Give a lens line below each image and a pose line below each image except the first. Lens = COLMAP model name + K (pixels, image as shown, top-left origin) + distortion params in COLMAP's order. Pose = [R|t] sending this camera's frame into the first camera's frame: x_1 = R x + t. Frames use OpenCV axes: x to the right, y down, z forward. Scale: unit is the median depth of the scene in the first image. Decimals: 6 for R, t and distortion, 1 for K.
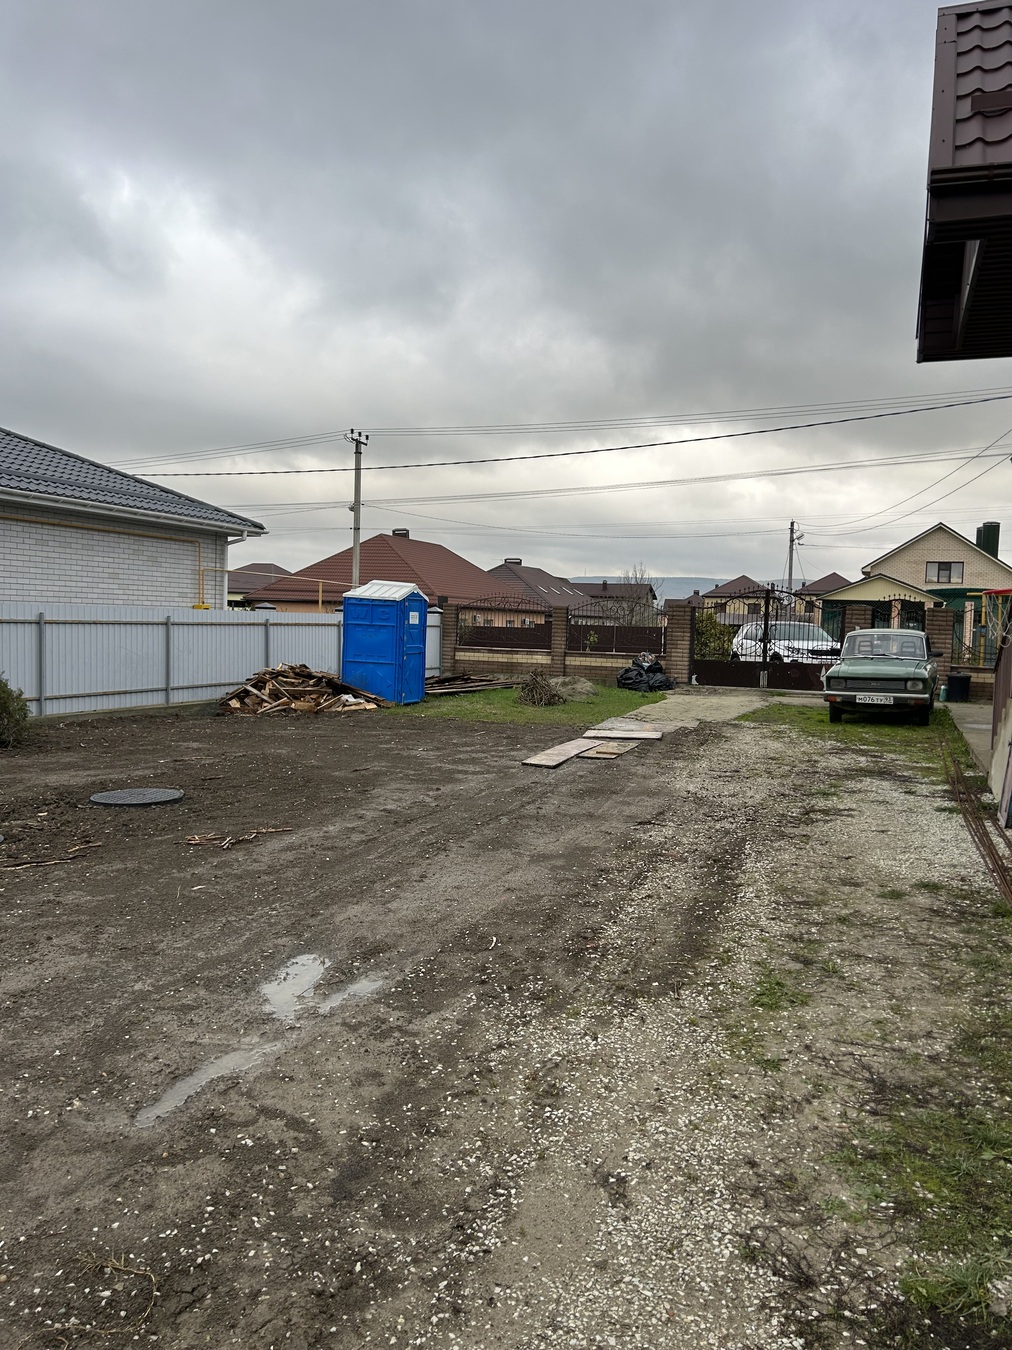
lens RADIAL K [[1013.1, 0, 507.0], [0, 1013.1, 676.3], [0, 0, 1]] dist [0.047564, -0.027114]
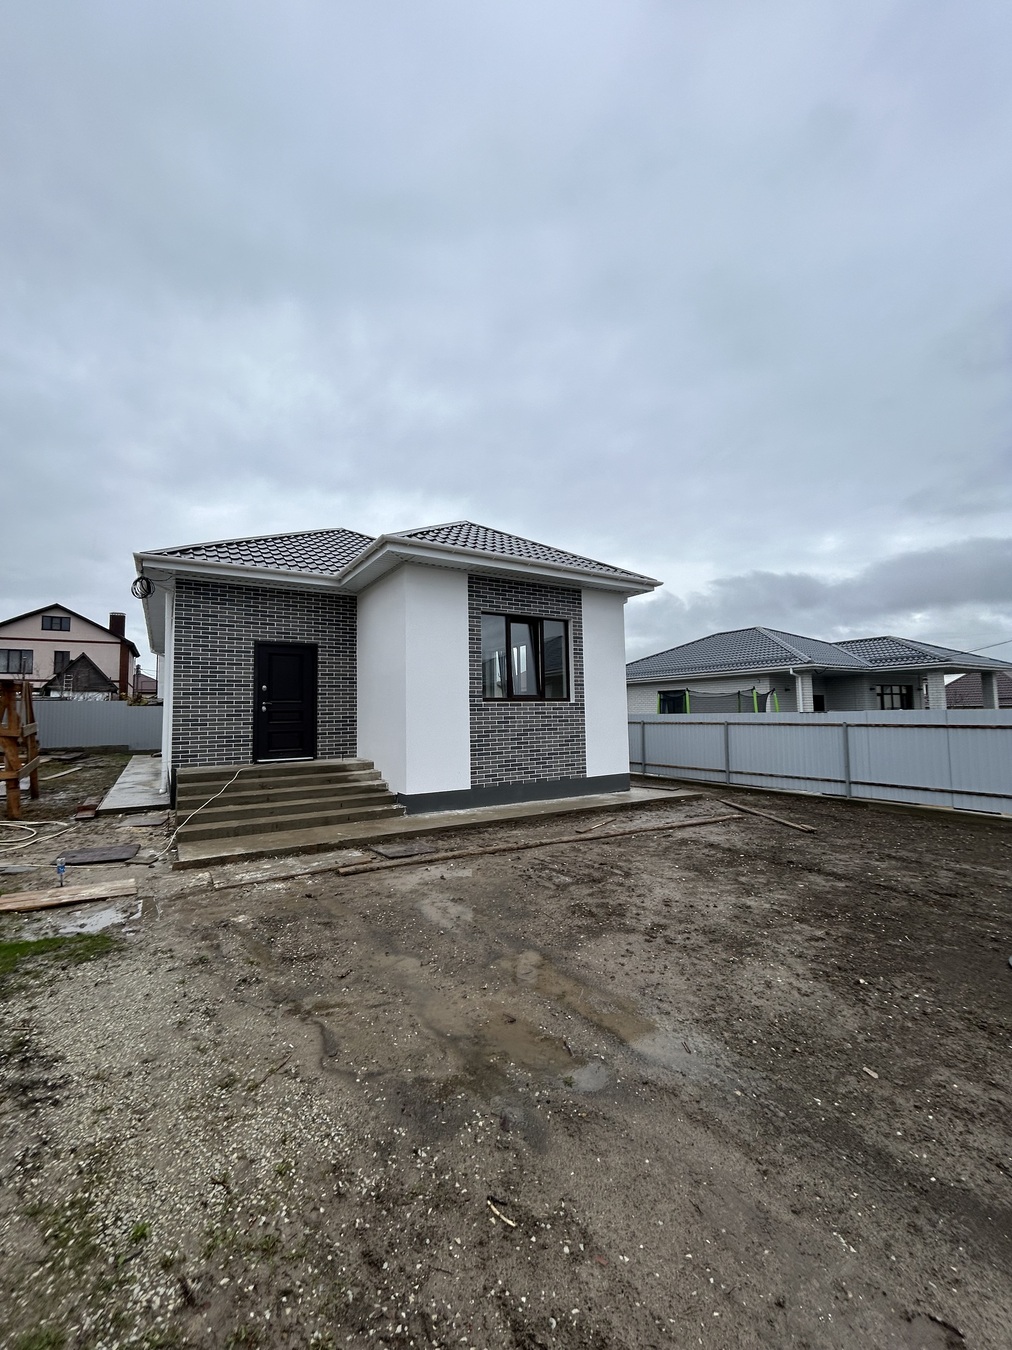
lens RADIAL K [[550.8, 0, 507.7], [0, 550.8, 675.1], [0, 0, 1]] dist [-0.003705, 0.000312]
pose [[-0.604474, -0.075607, -0.793028, 0.422296], [-0.042639, 0.997130, -0.062565, -0.130022], [0.795483, -0.004005, -0.605963, 1.618745]]
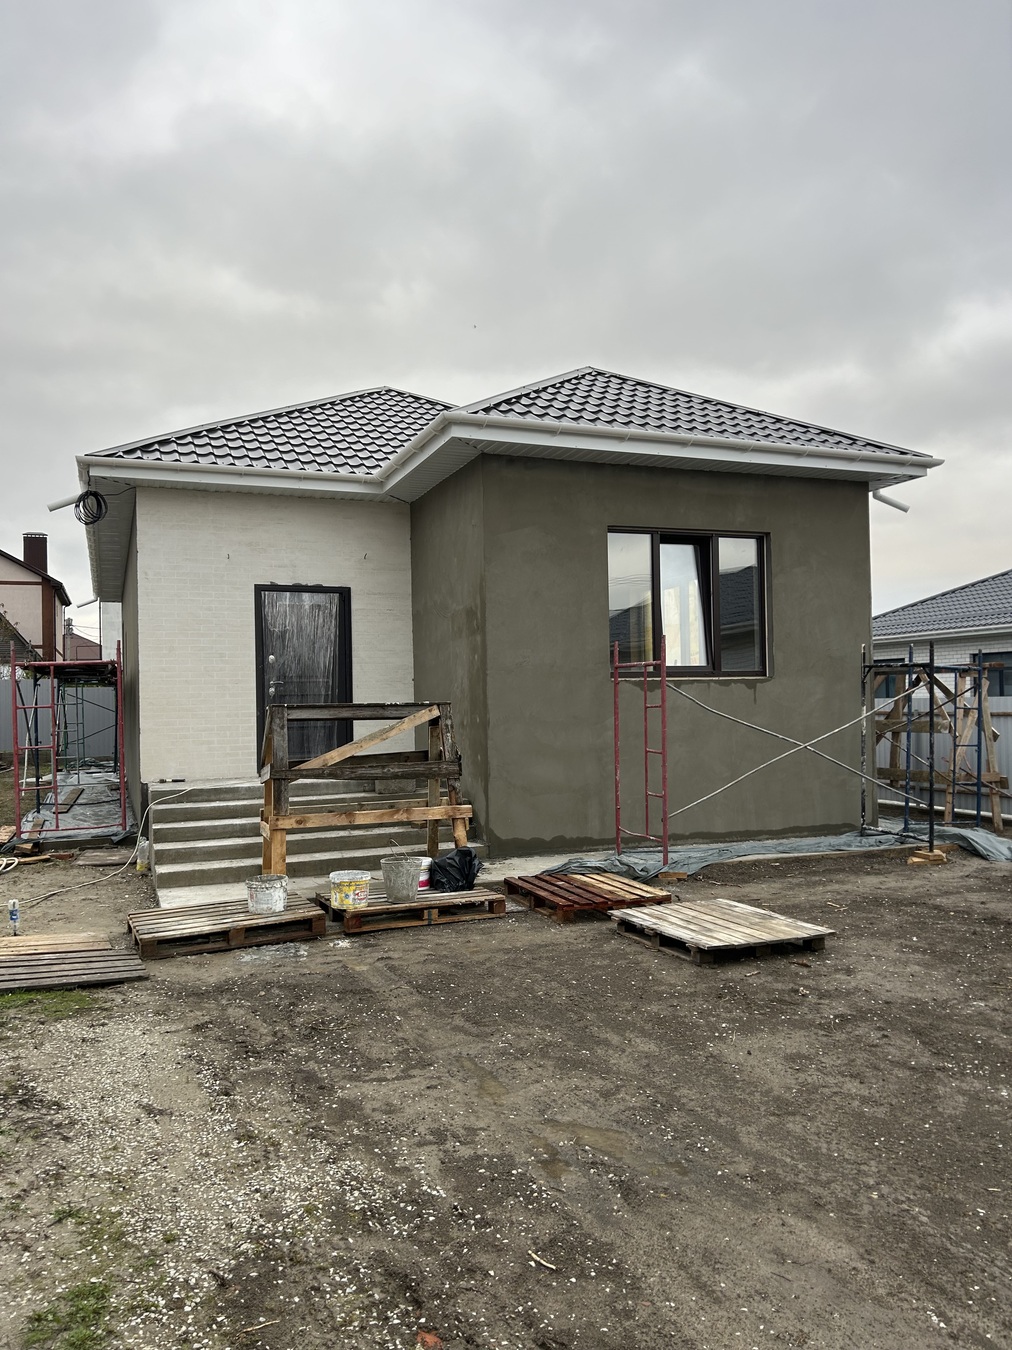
lens RADIAL K [[1013.1, 0, 514.4], [0, 1013.1, 675.0], [0, 0, 1]] dist [0.047564, -0.027114]
pose [[-0.736033, -0.032496, -0.676166, 0.595572], [-0.037540, 0.999269, -0.007160, -0.140525], [0.675904, 0.020113, -0.736715, 1.910637]]
